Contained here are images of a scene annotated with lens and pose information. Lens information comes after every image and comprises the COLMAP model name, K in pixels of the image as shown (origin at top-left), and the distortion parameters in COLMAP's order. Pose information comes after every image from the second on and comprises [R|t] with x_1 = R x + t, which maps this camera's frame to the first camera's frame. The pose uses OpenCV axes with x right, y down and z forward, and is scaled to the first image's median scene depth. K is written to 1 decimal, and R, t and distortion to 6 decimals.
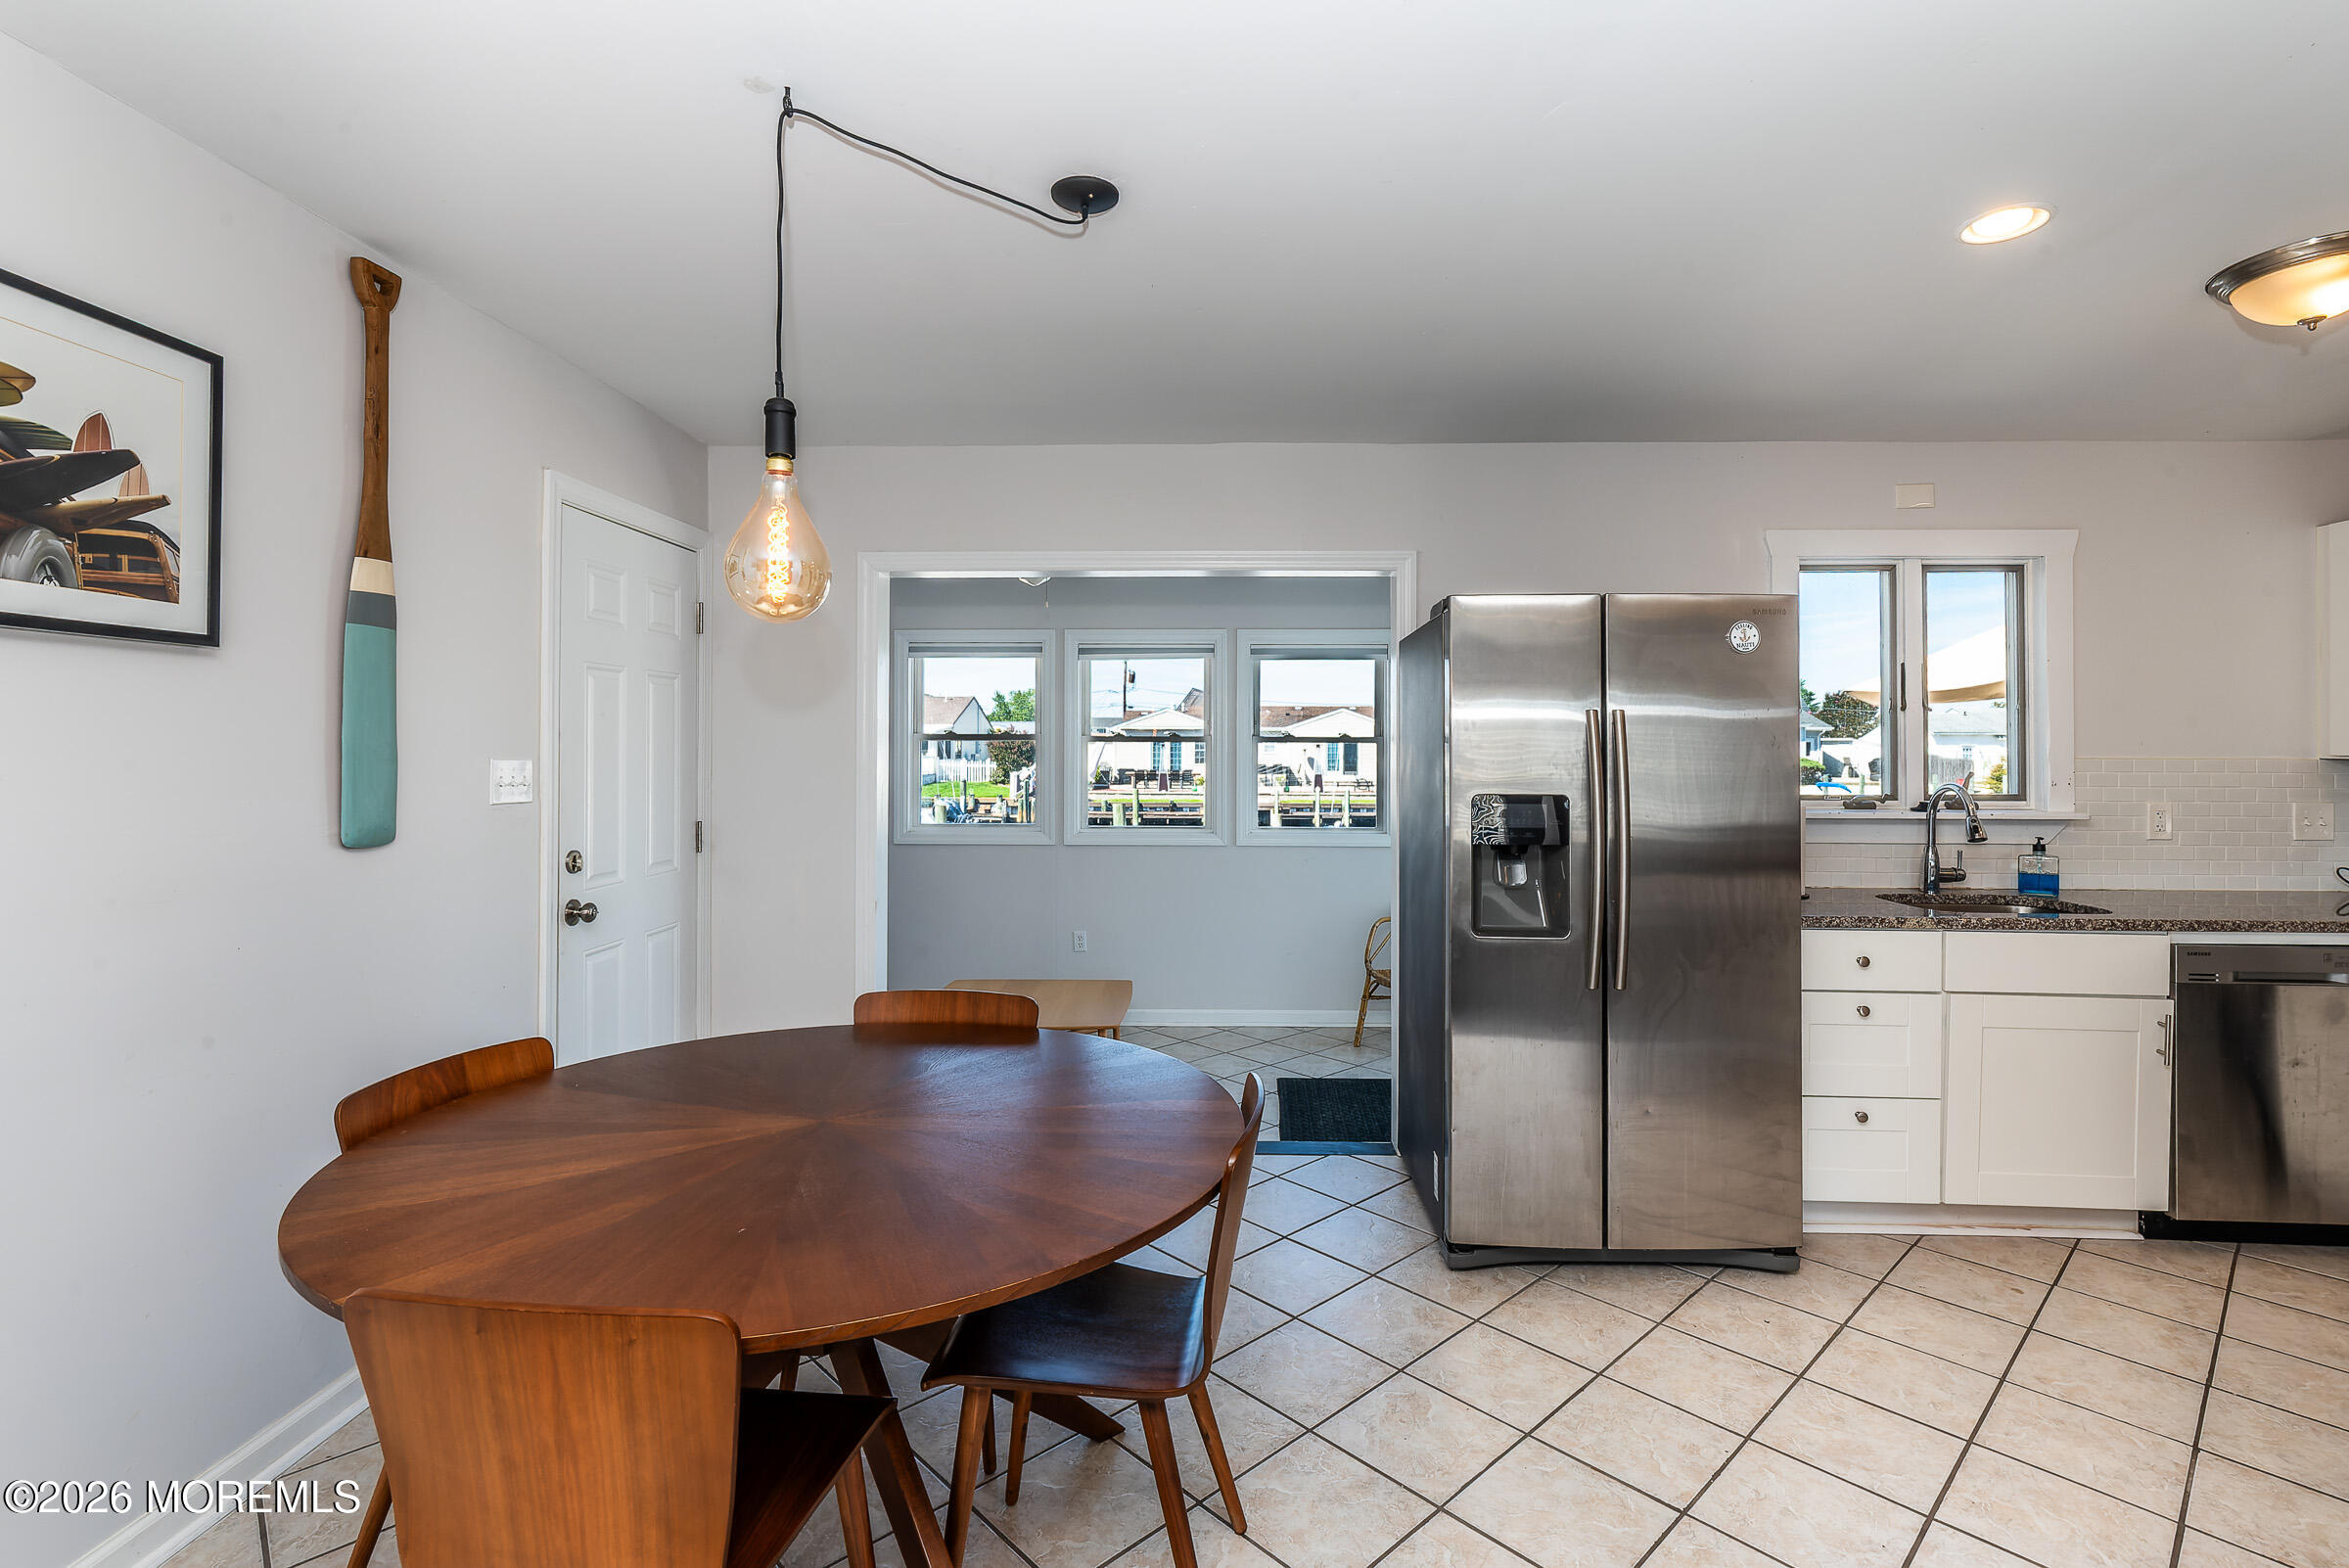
lens RADIAL K [[1052.8, 0, 1183.6], [0, 1052.8, 744.1], [0, 0, 1]] dist [-0.016467, 0.000517]
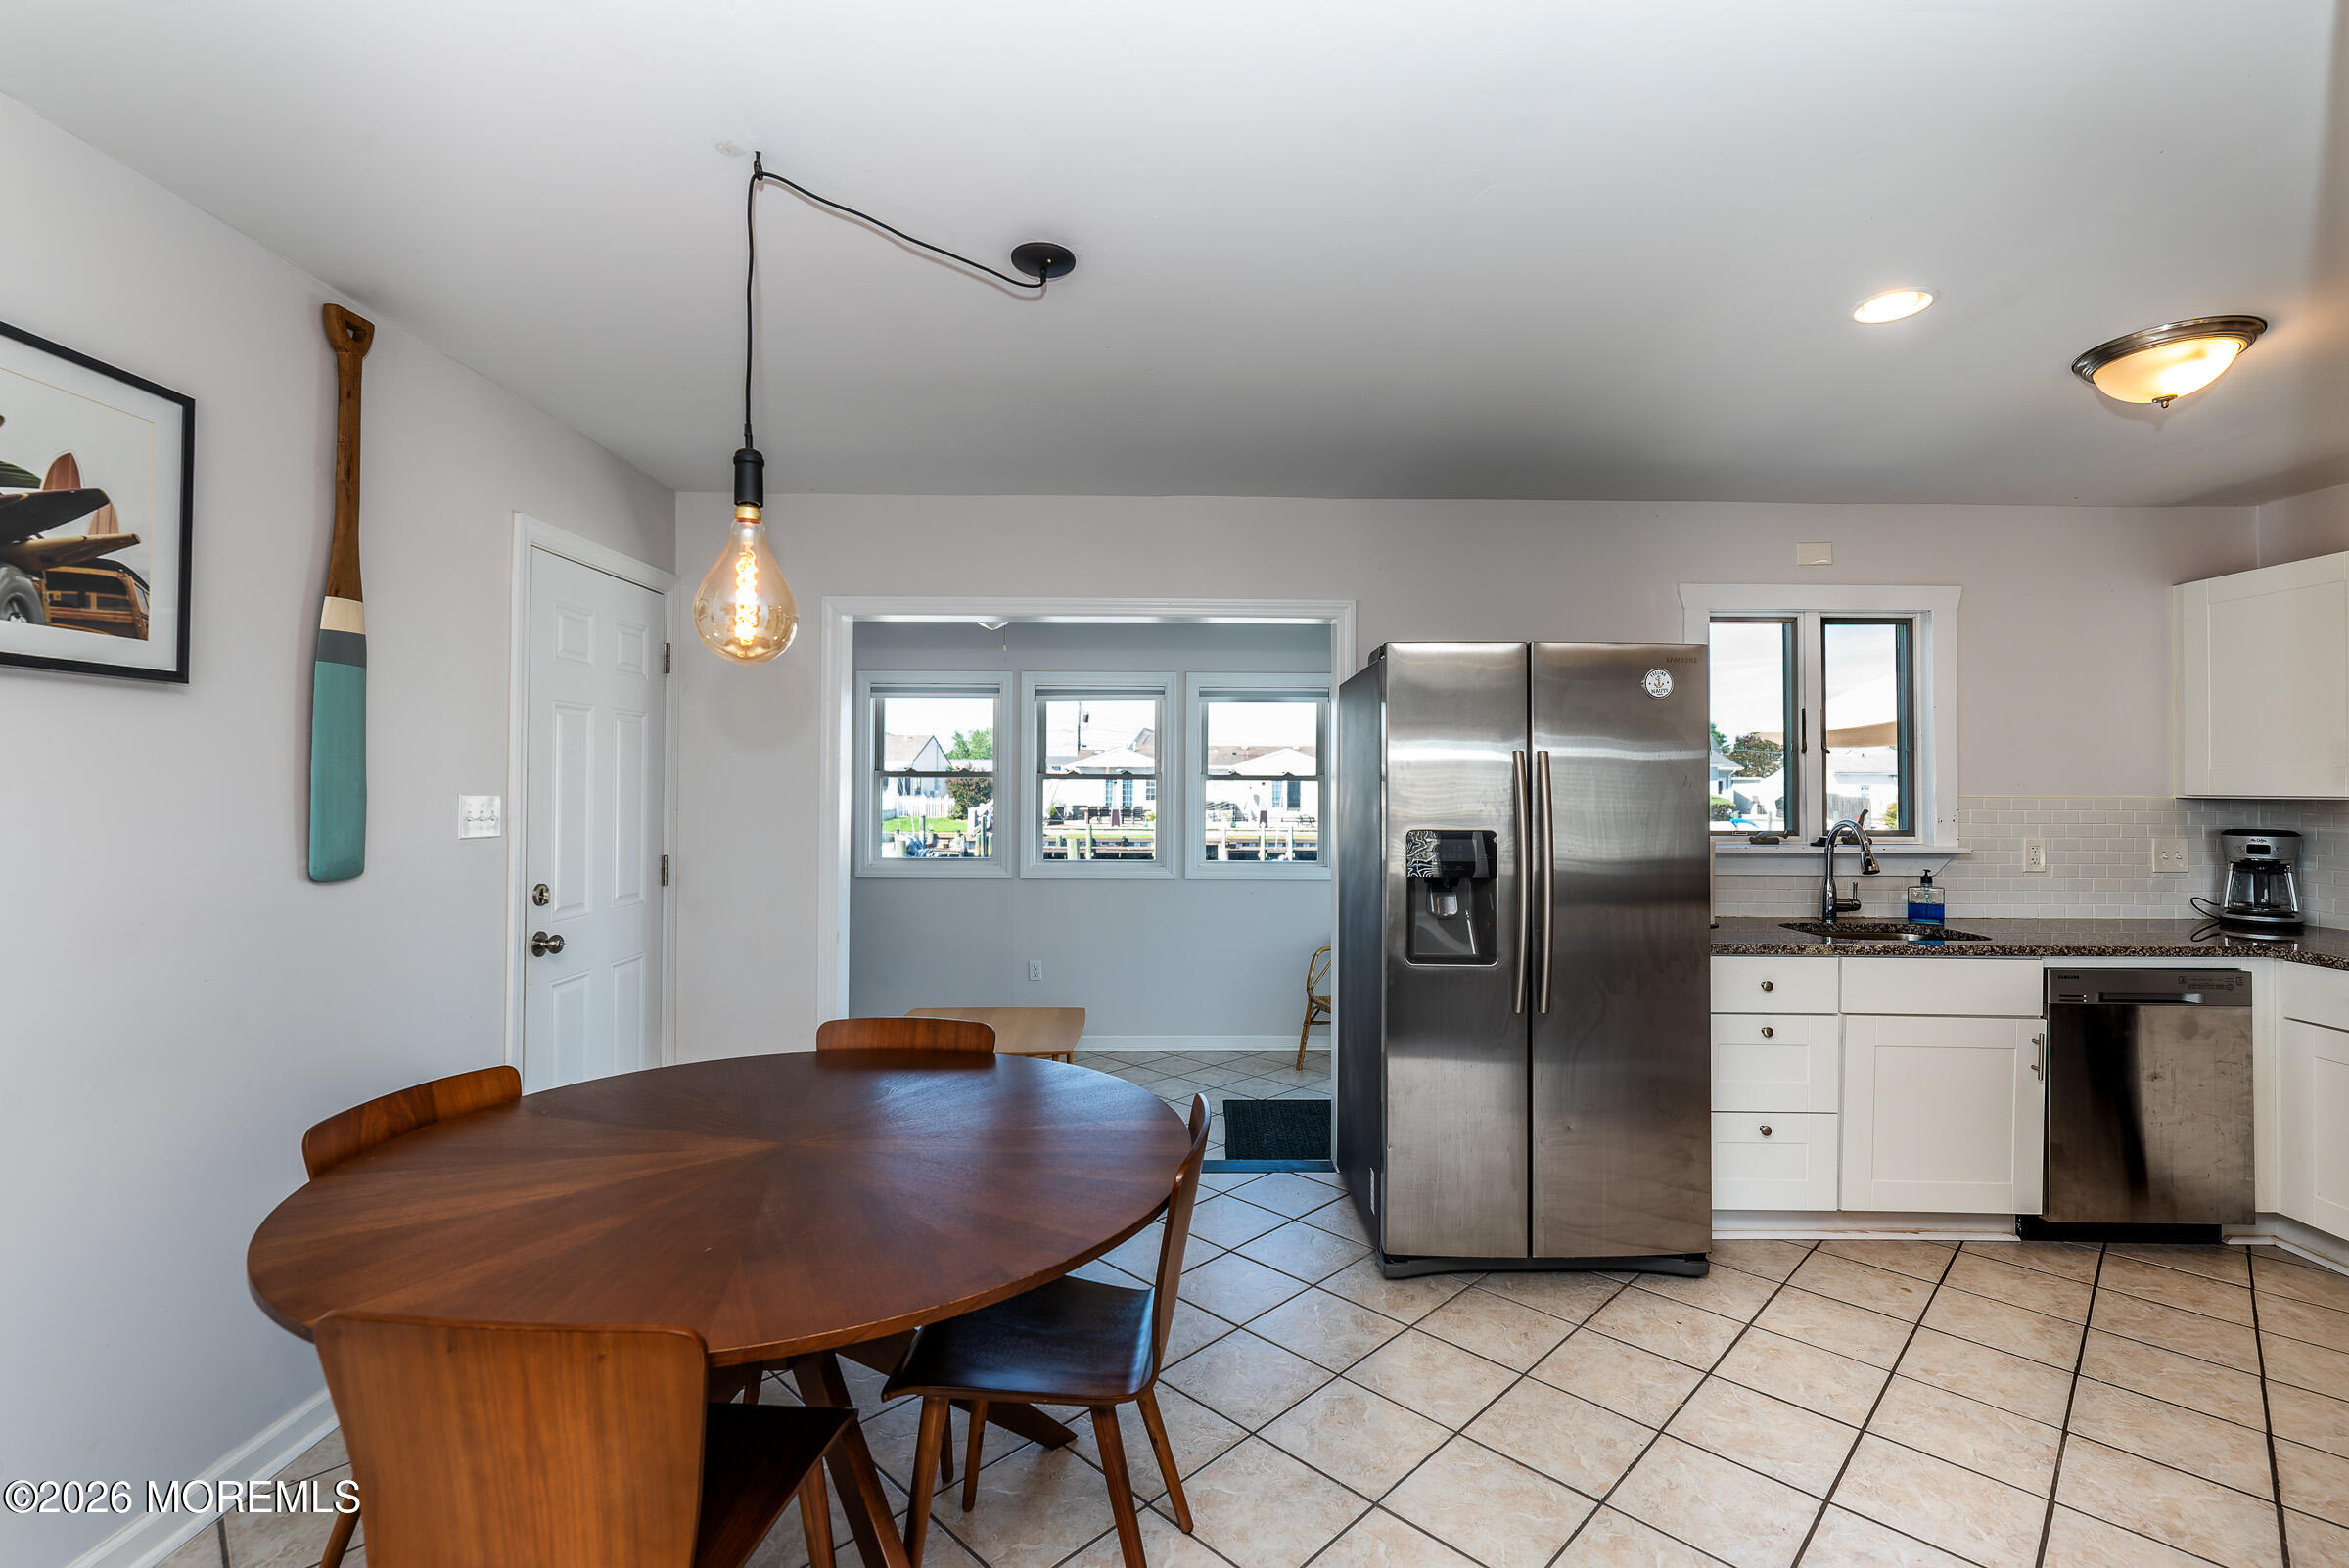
lens RADIAL K [[1008.3, 0, 1175.1], [0, 1008.3, 770.7], [0, 0, 1]] dist [-0.019305, -0.000166]
pose [[0.999215, 0.003194, 0.039476, 0.000117], [-0.002768, 0.999937, -0.010845, -0.000403], [-0.039509, 0.010727, 0.999162, -0.006498]]
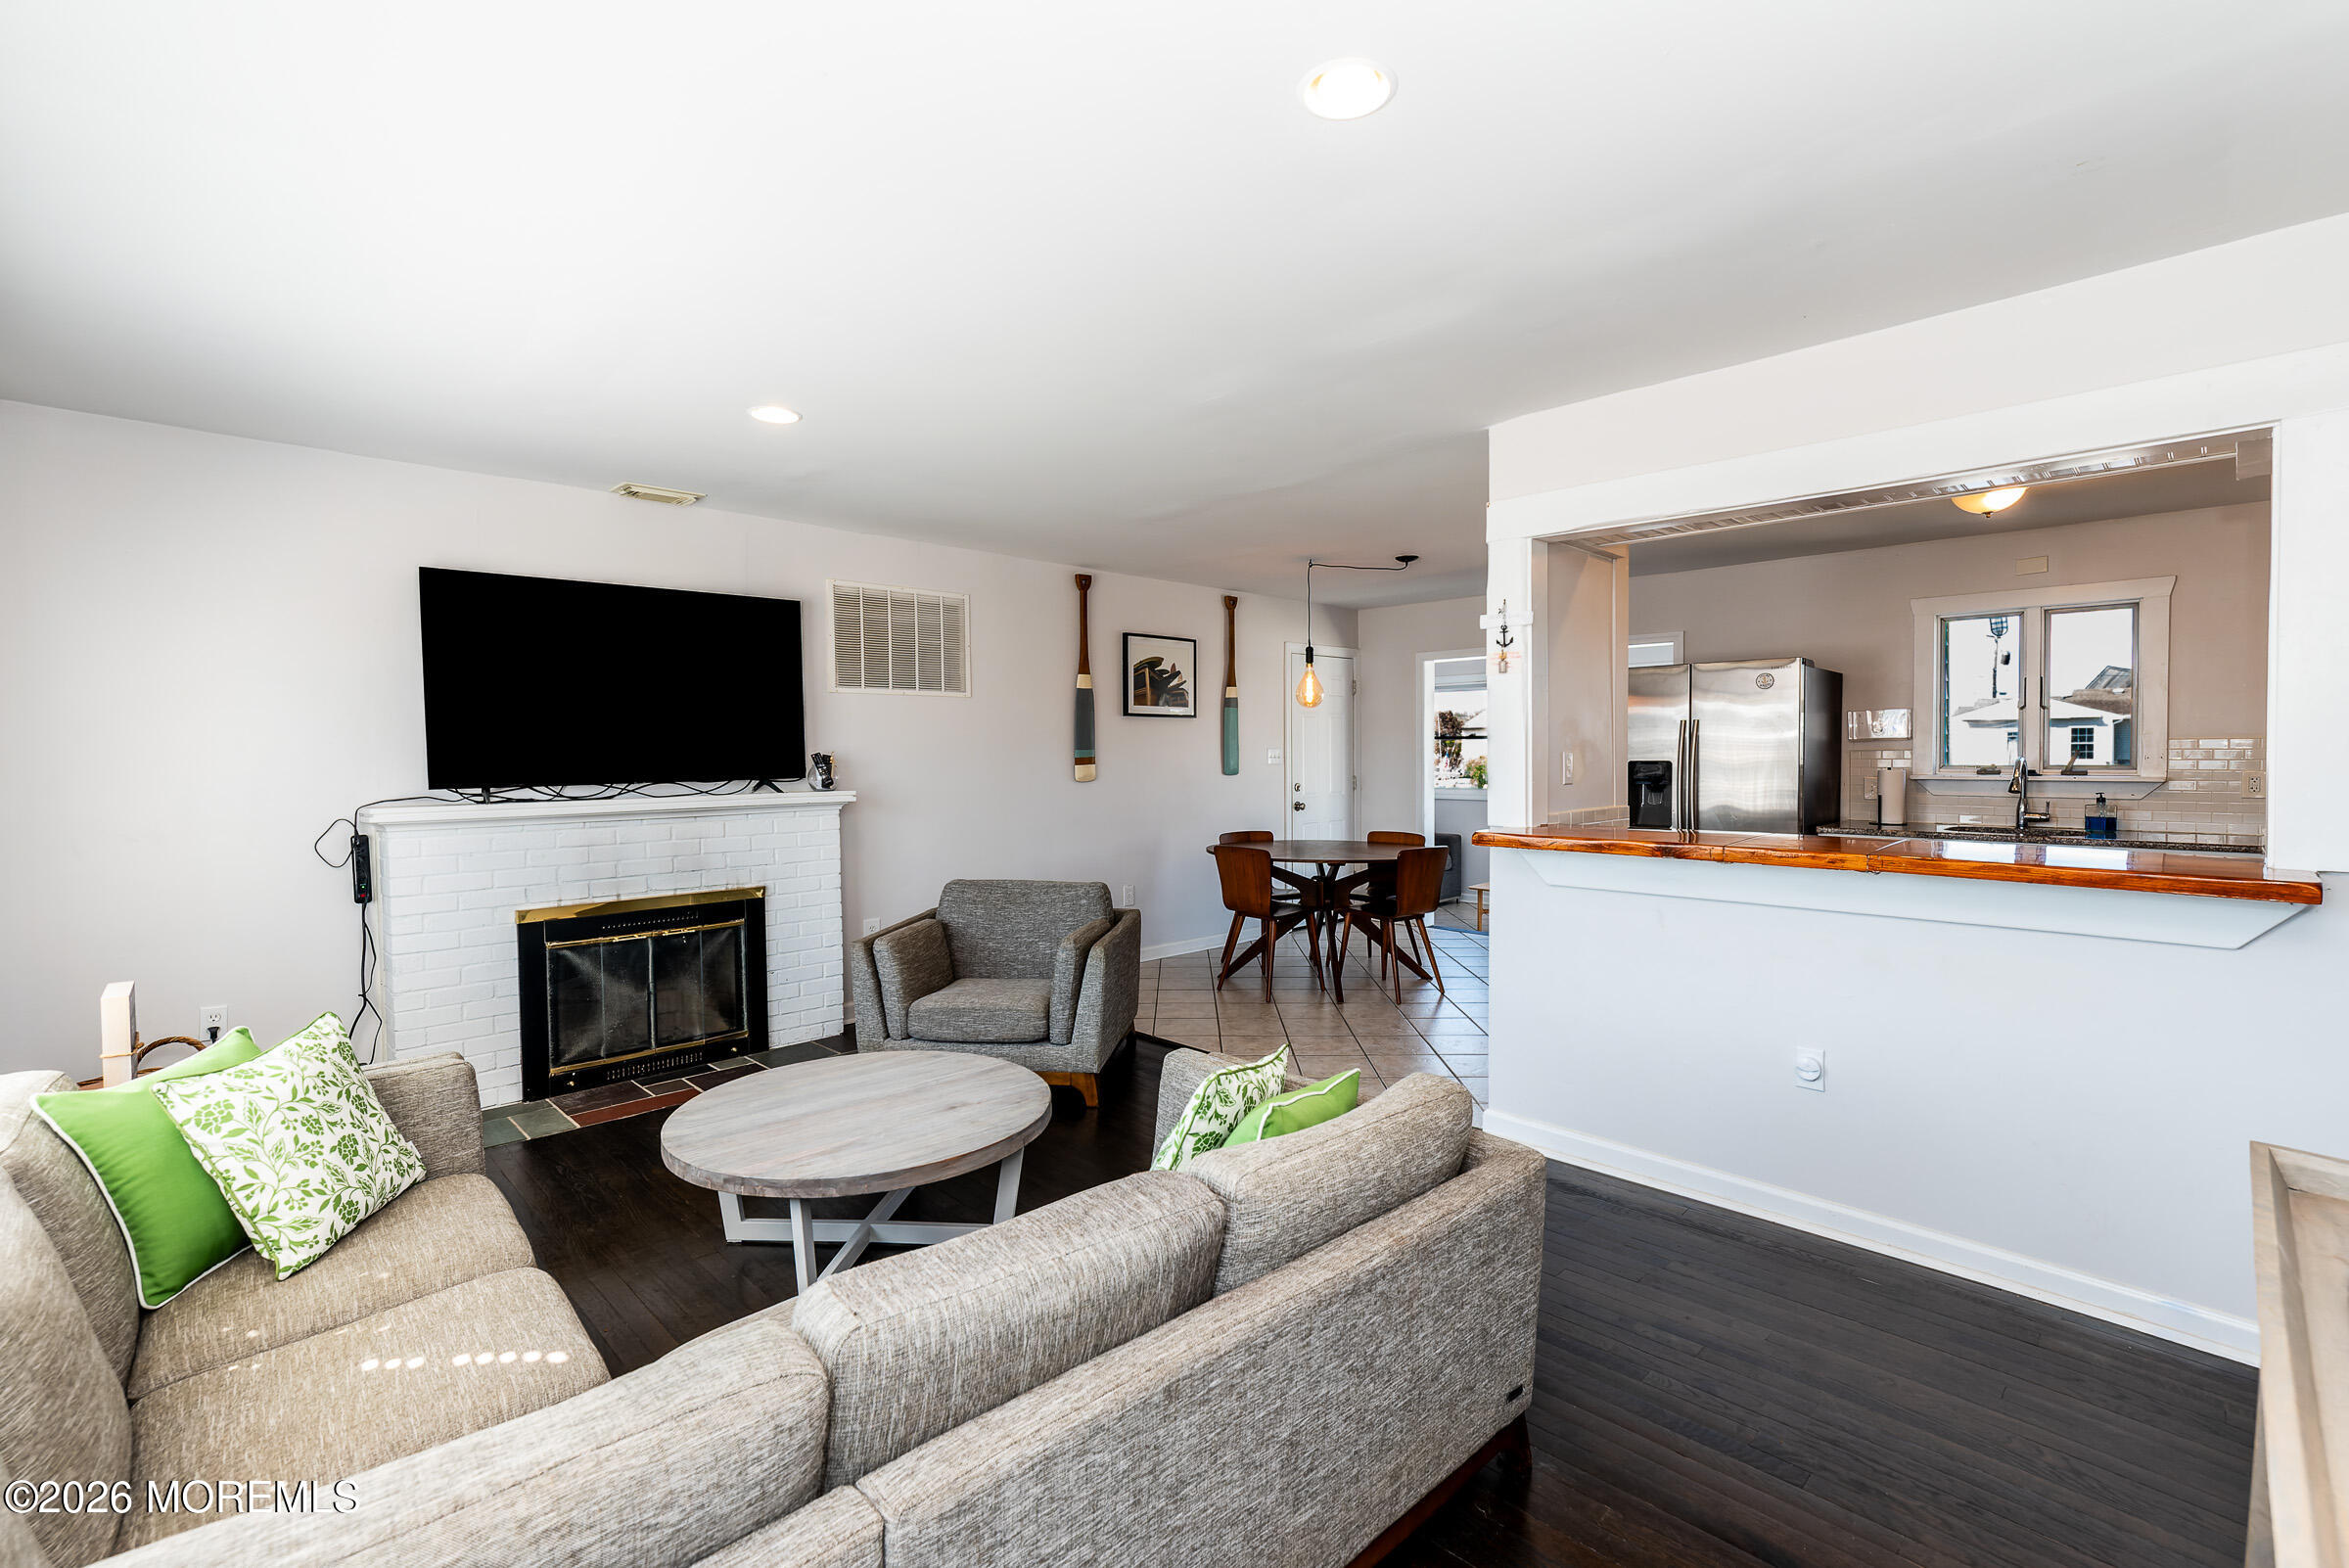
lens RADIAL K [[1025.3, 0, 1185.0], [0, 1025.3, 775.1], [0, 0, 1]] dist [-0.001153, 0.000094]
pose [[0.722125, 0.008244, -0.691713, 1.003760], [0.013079, 0.999588, 0.025568, 0.011014], [0.691639, -0.027510, 0.721719, -1.068213]]
